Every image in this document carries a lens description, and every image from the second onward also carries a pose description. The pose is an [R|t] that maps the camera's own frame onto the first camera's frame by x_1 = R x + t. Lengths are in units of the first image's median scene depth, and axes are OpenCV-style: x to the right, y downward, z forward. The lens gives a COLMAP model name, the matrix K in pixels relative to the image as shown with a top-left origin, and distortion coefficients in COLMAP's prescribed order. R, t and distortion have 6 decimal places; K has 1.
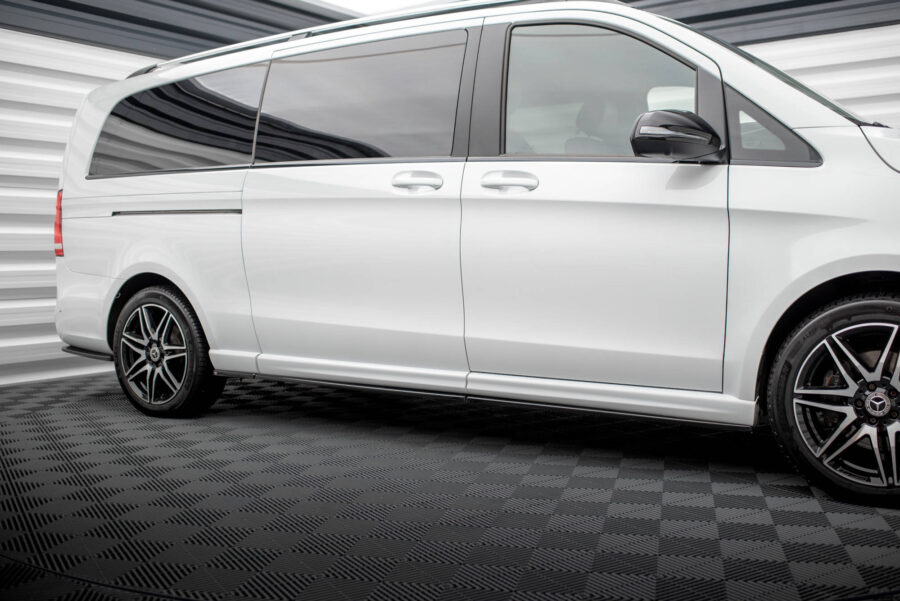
lens RADIAL K [[919.1, 0, 450.0], [0, 919.1, 300.5], [0, 0, 1]] dist [-0.004907, -0.002010]
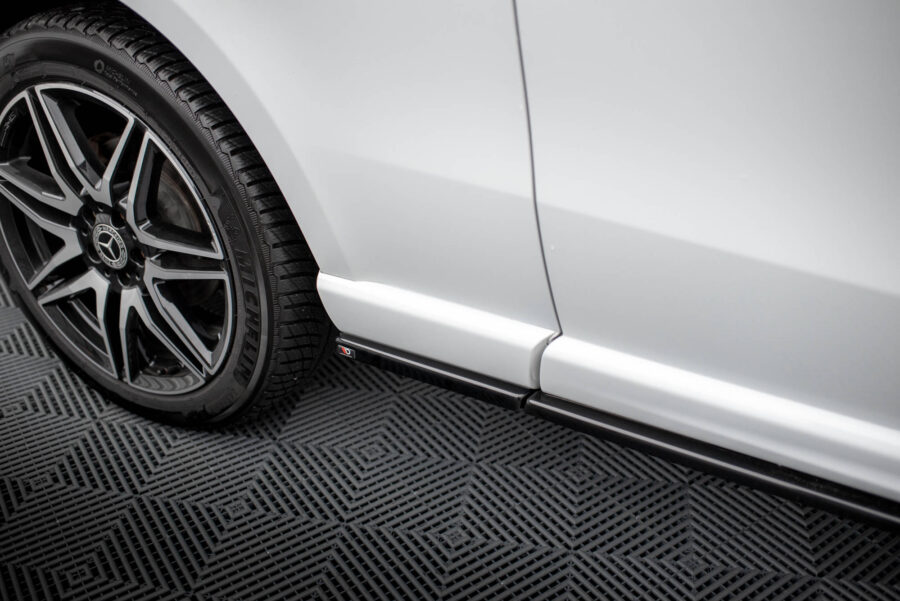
lens RADIAL K [[844.0, 0, 450.0], [0, 844.0, 300.5], [0, 0, 1]] dist [-0.002143, -0.008528]
pose [[0.996606, -0.038697, 0.072656, -0.230165], [0.004139, 0.905058, 0.425268, -0.044301], [-0.082215, -0.423524, 0.902146, 0.731437]]
